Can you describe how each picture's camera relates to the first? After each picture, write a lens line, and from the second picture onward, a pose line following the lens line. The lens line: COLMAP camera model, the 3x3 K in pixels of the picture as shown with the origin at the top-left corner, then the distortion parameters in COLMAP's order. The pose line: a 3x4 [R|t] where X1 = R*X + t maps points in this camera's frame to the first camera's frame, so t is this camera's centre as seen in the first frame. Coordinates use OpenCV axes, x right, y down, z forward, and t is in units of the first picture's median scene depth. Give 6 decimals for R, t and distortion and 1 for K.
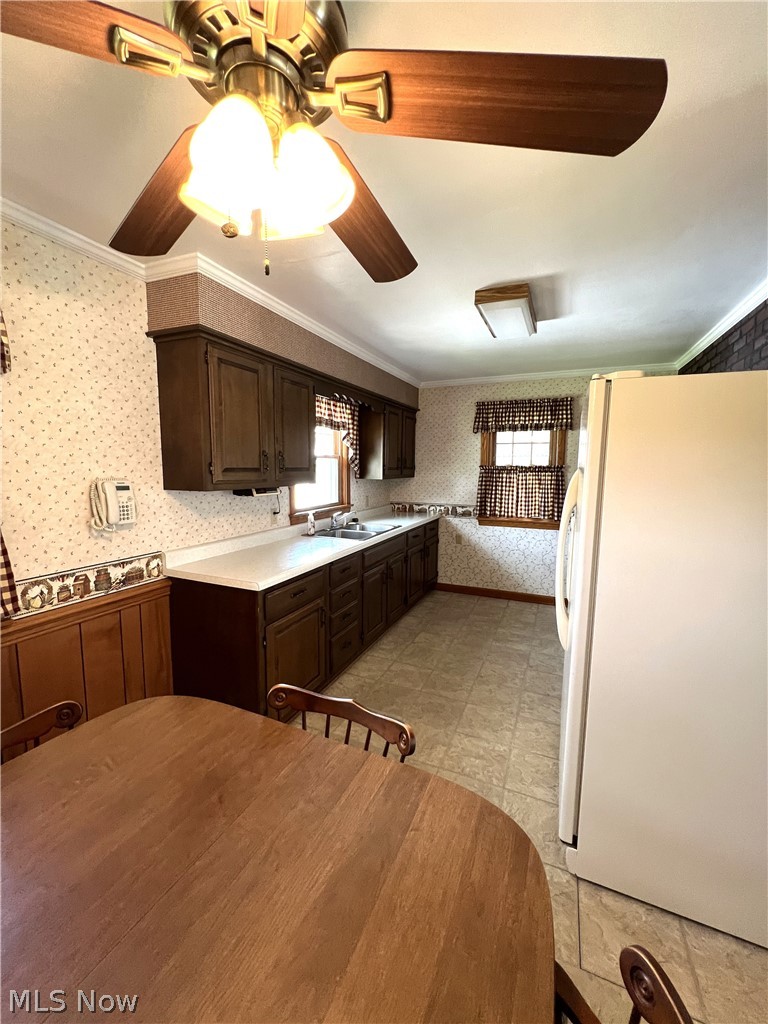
lens RADIAL K [[410.1, 0, 385.1], [0, 410.1, 510.3], [0, 0, 1]] dist [-0.003481, 0.000327]
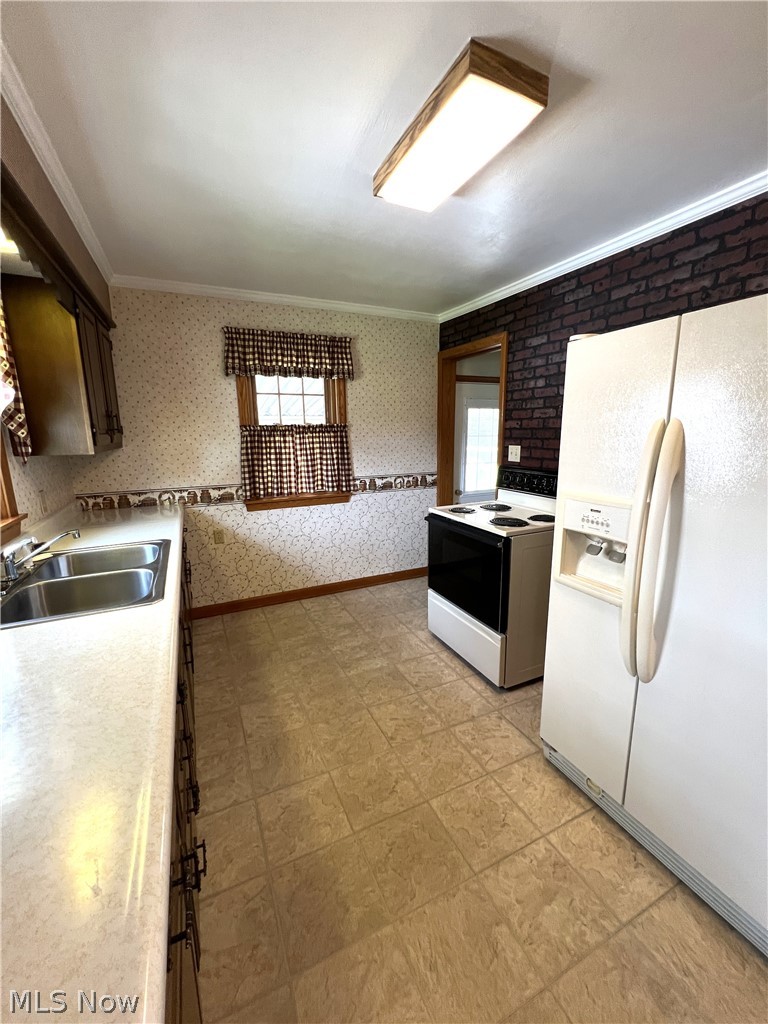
lens RADIAL K [[410.1, 0, 385.1], [0, 410.1, 510.3], [0, 0, 1]] dist [-0.003481, 0.000327]
pose [[0.656320, -0.161632, 0.736966, -0.148639], [0.097801, 0.986768, 0.129321, -0.037485], [-0.748117, -0.012800, 0.663444, 0.402148]]
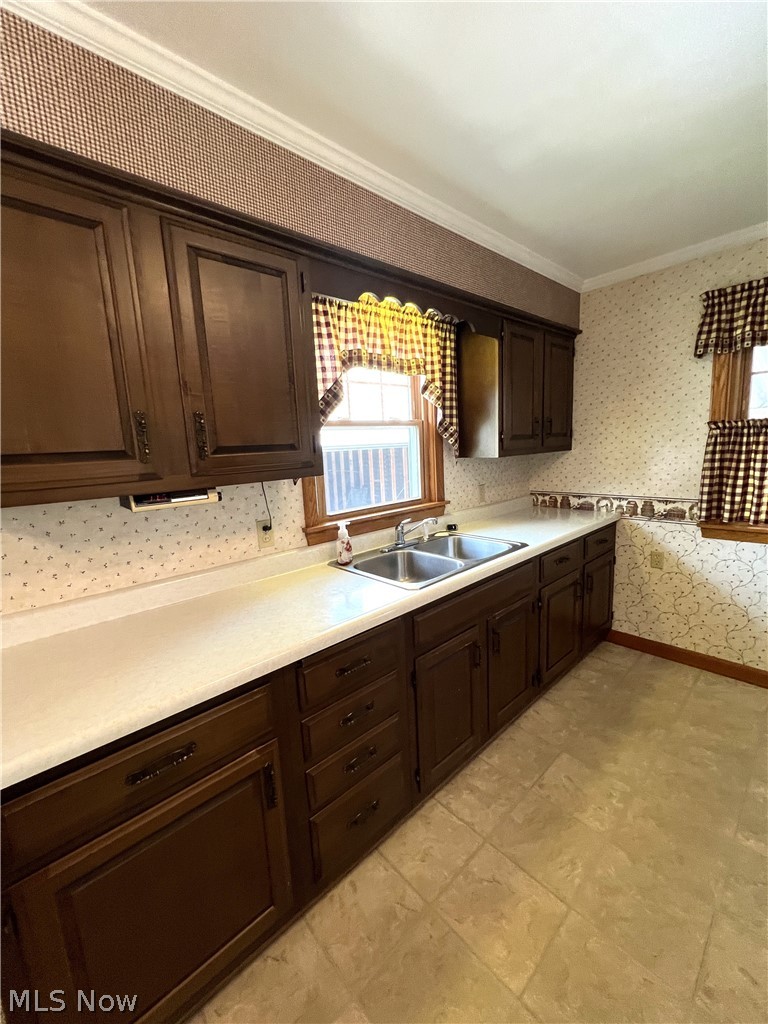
lens RADIAL K [[410.1, 0, 385.1], [0, 410.1, 510.3], [0, 0, 1]] dist [-0.003481, 0.000327]
pose [[0.913497, 0.013065, -0.406635, 0.079950], [0.010180, 0.998437, 0.054950, -0.034467], [0.406718, -0.054336, 0.911937, 0.406563]]
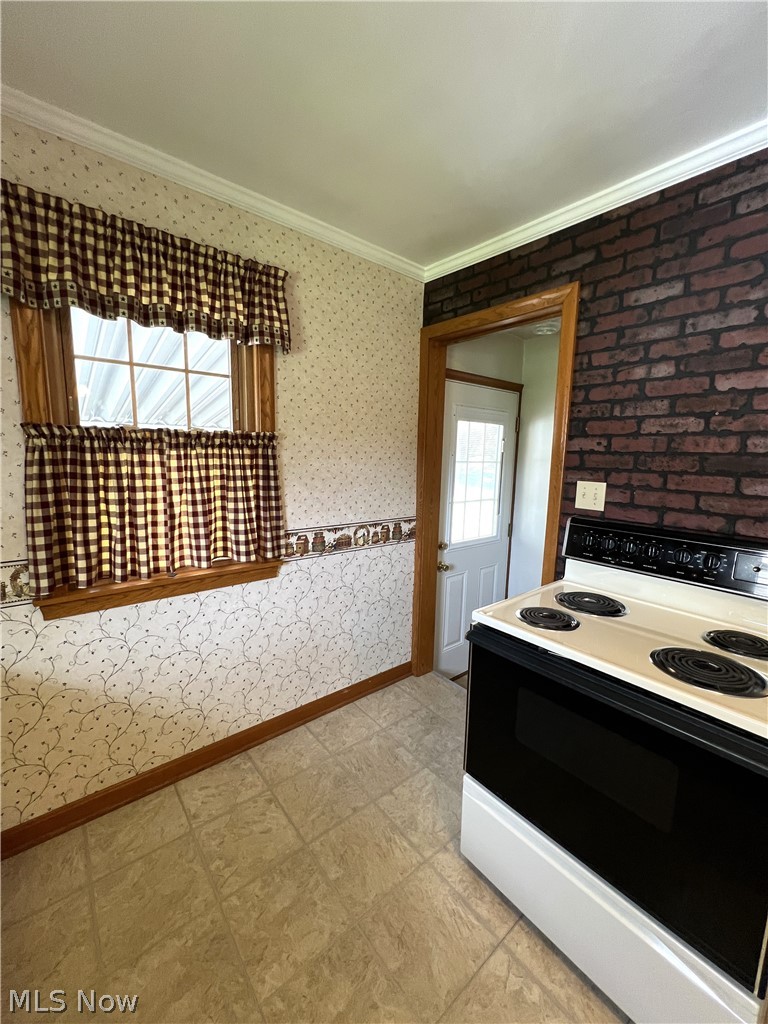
lens RADIAL K [[410.1, 0, 385.1], [0, 410.1, 510.3], [0, 0, 1]] dist [-0.003481, 0.000327]
pose [[0.450015, -0.123714, 0.884410, 0.093534], [0.077153, 0.992041, 0.099512, -0.062900], [-0.889682, 0.023453, 0.455978, 0.709611]]
